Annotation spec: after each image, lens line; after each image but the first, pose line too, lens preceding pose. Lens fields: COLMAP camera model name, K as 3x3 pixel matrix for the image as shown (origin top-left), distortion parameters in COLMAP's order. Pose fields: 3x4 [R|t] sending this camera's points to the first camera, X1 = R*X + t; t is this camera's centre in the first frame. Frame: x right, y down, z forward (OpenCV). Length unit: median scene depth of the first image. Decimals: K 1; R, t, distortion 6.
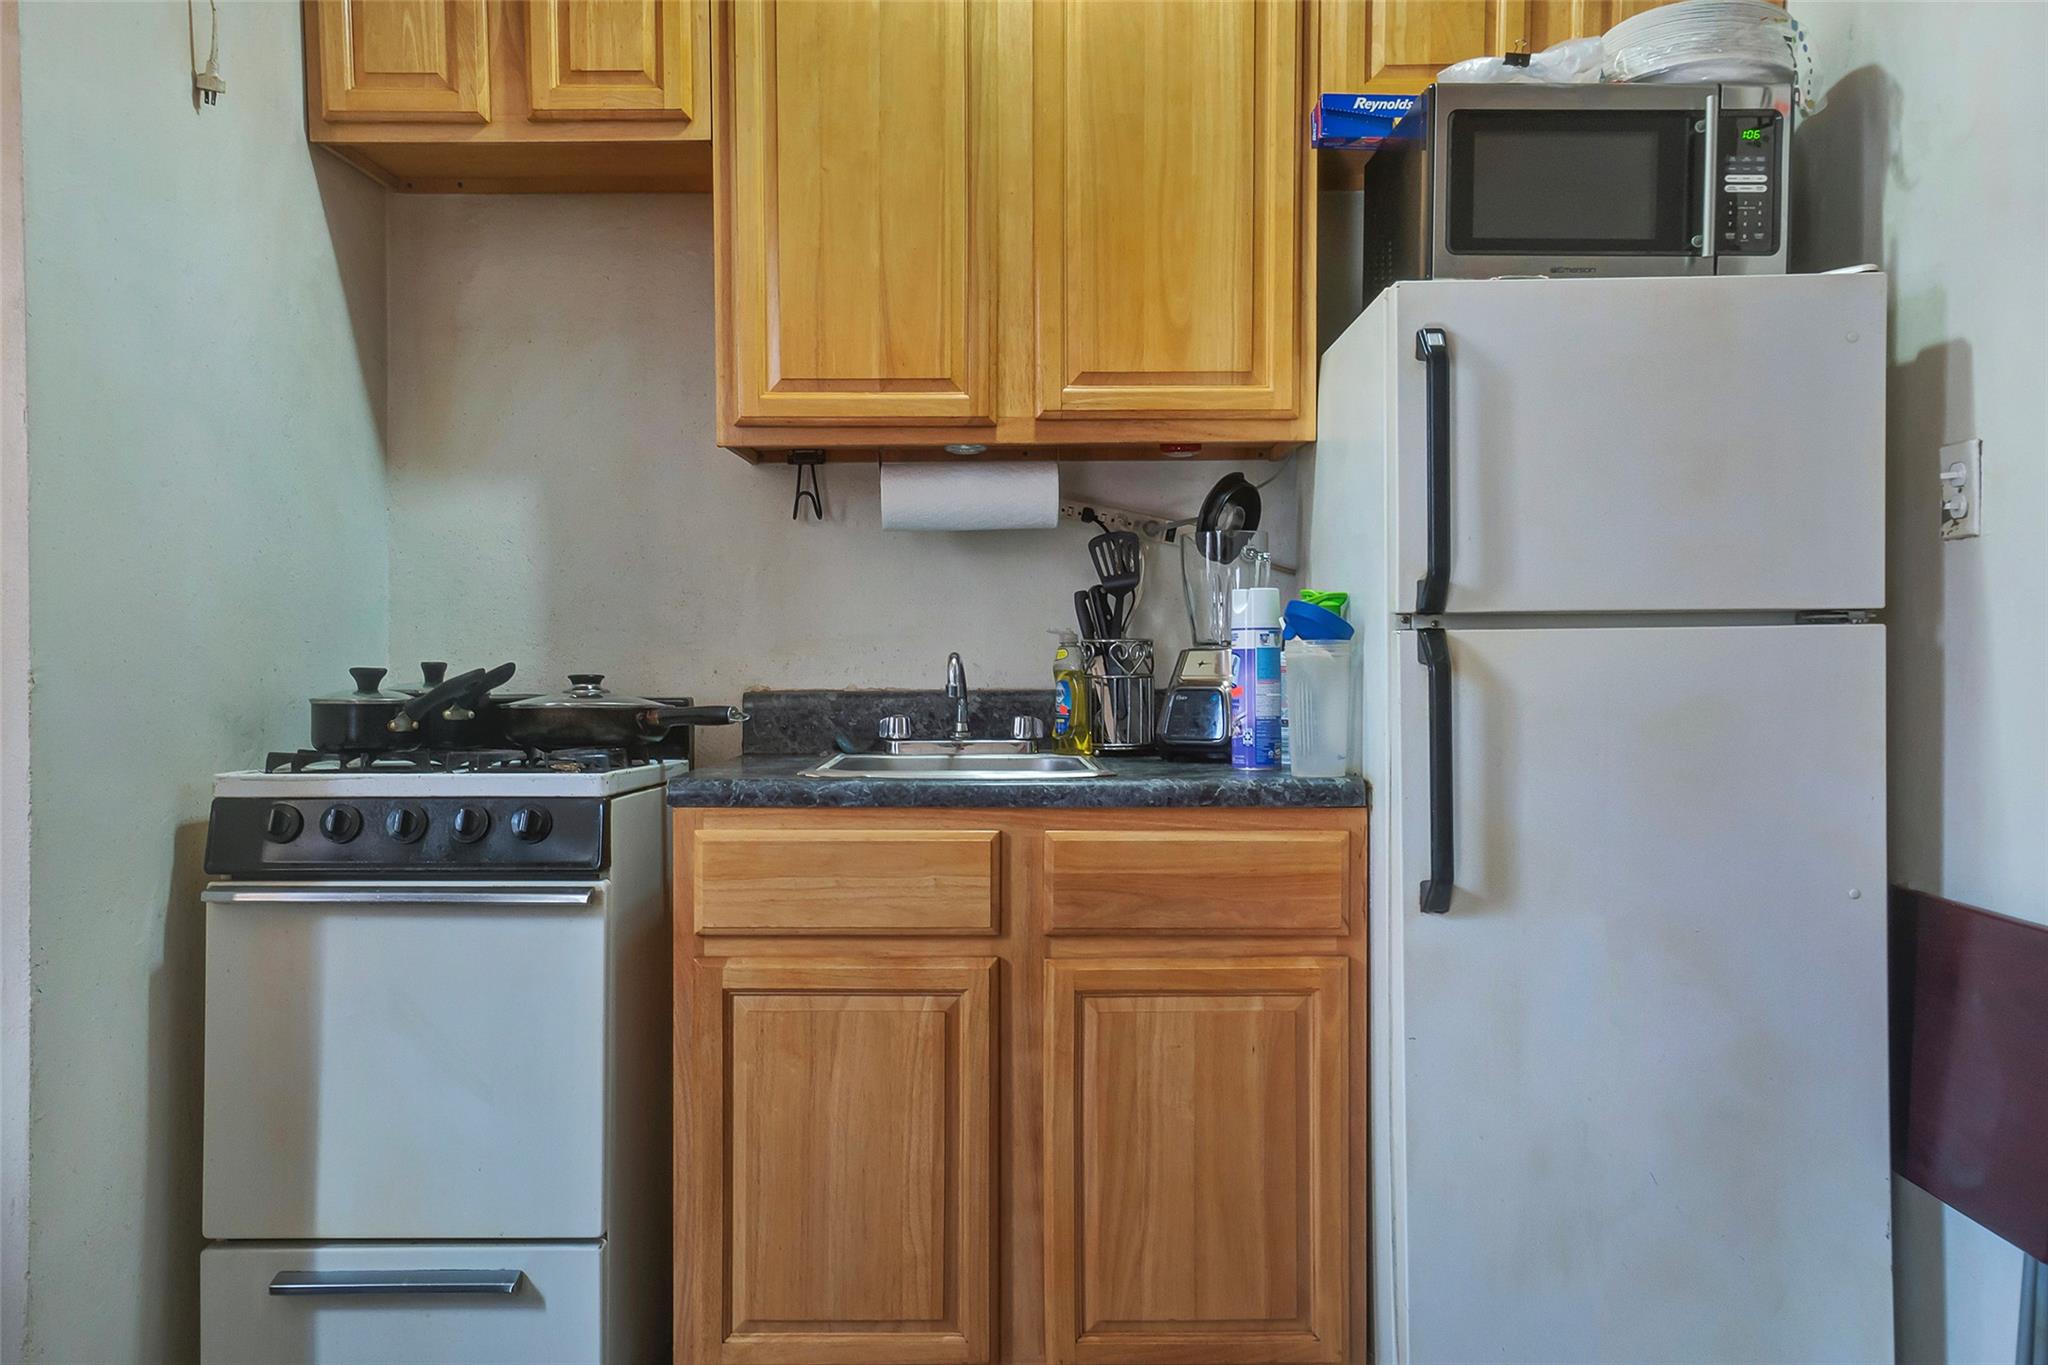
lens RADIAL K [[1619.2, 0, 1024.0], [0, 1619.2, 696.0], [0, 0, 1]] dist [0.008965, 0.002220]
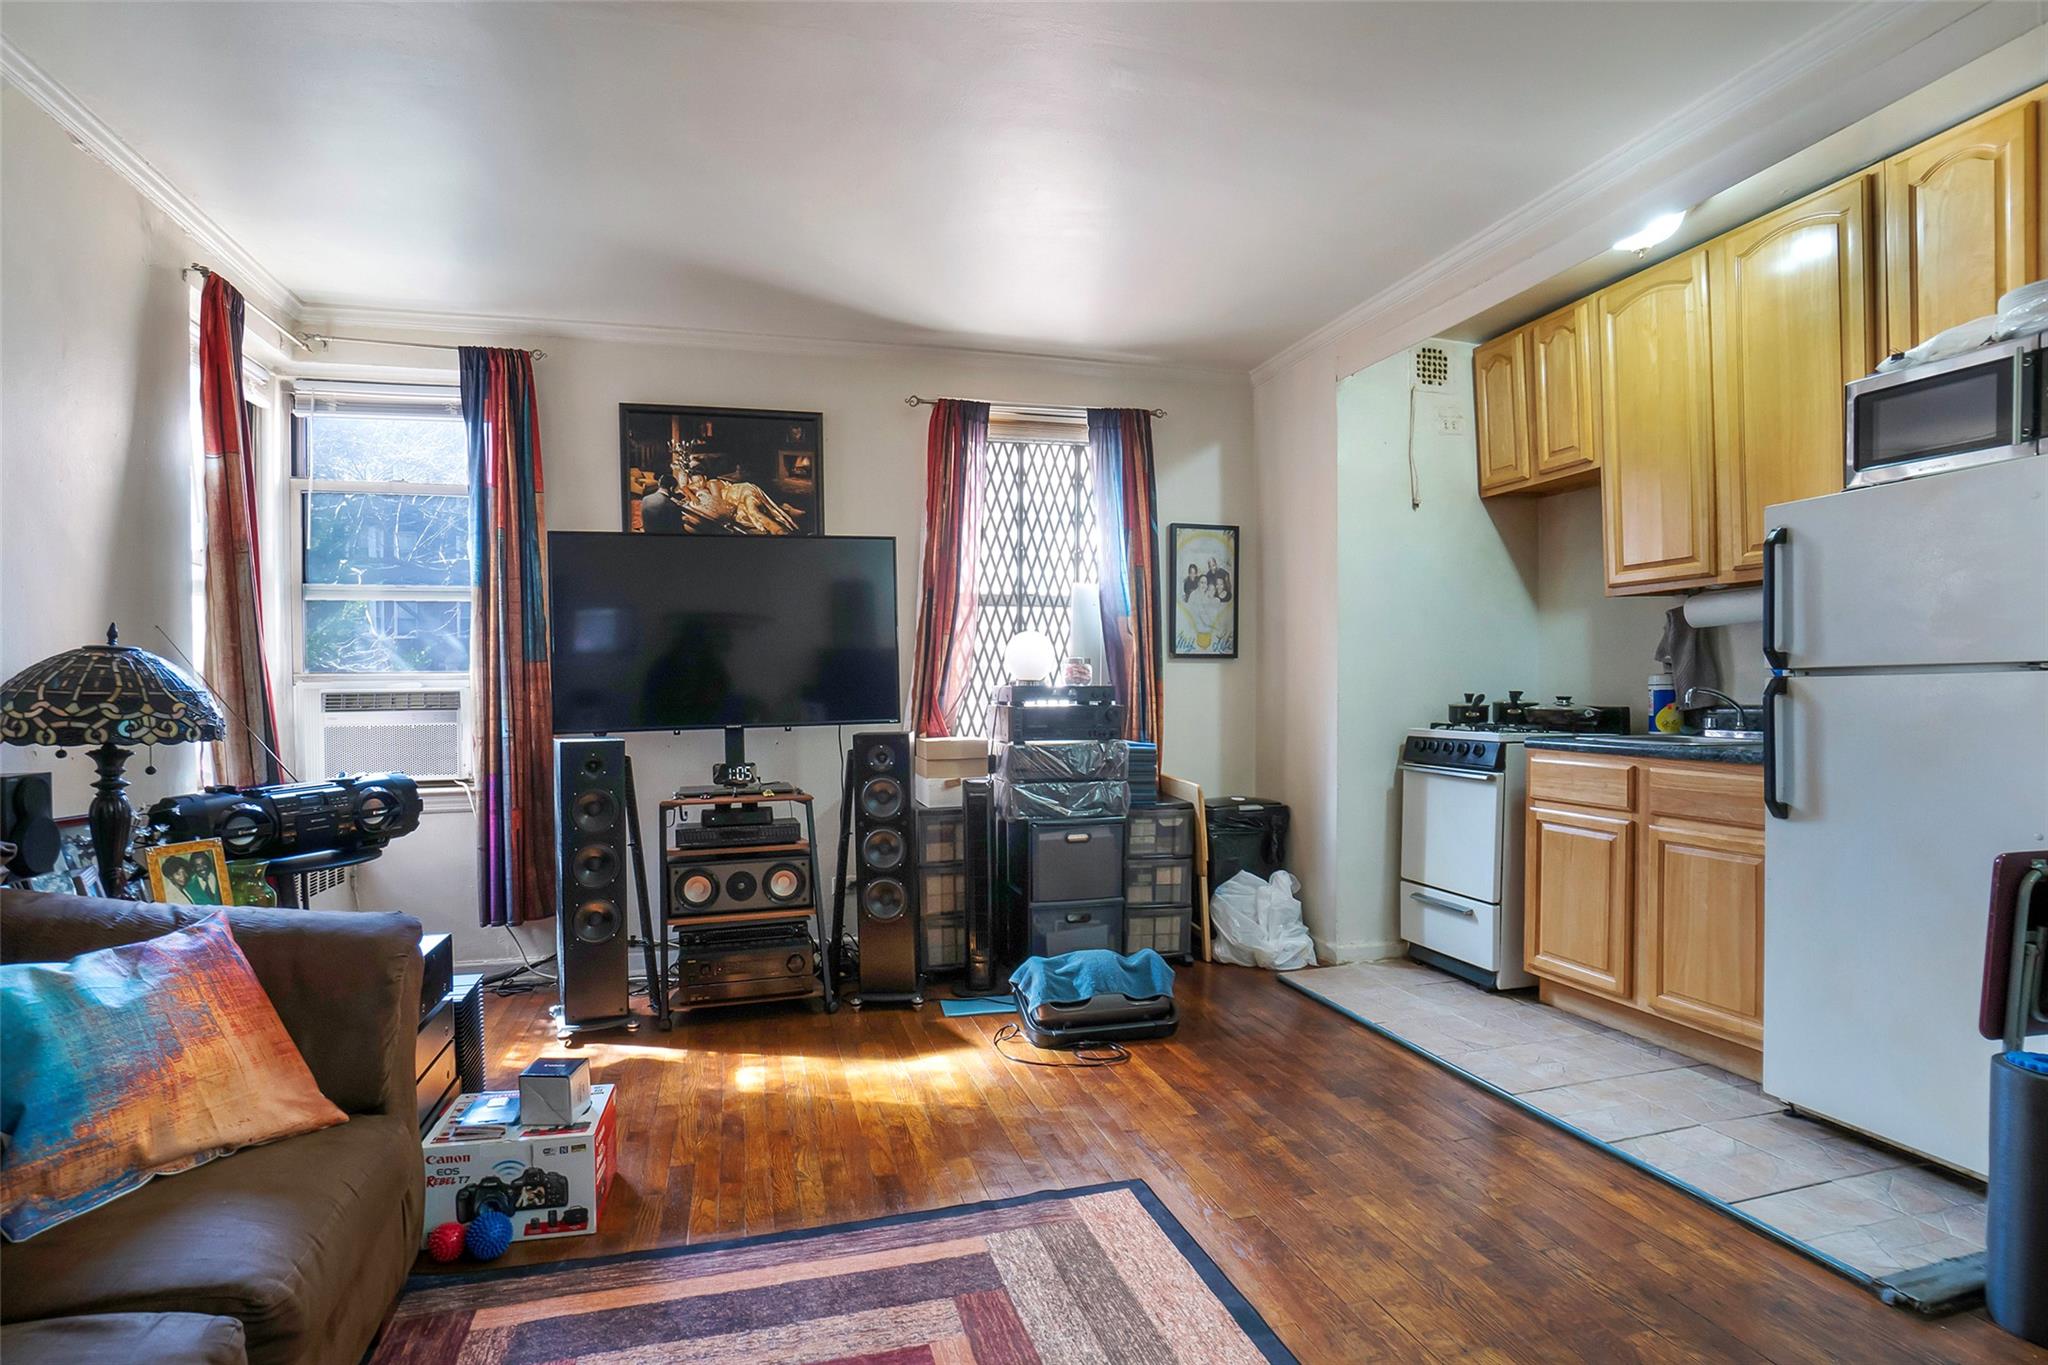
lens RADIAL K [[1005.4, 0, 1024.0], [0, 1005.4, 682.5], [0, 0, 1]] dist [-0.034027, 0.000792]
pose [[0.285736, -0.006783, -0.958284, 1.079846], [-0.007175, 0.999932, -0.009217, -0.015504], [0.958282, 0.009509, 0.285668, -0.232347]]
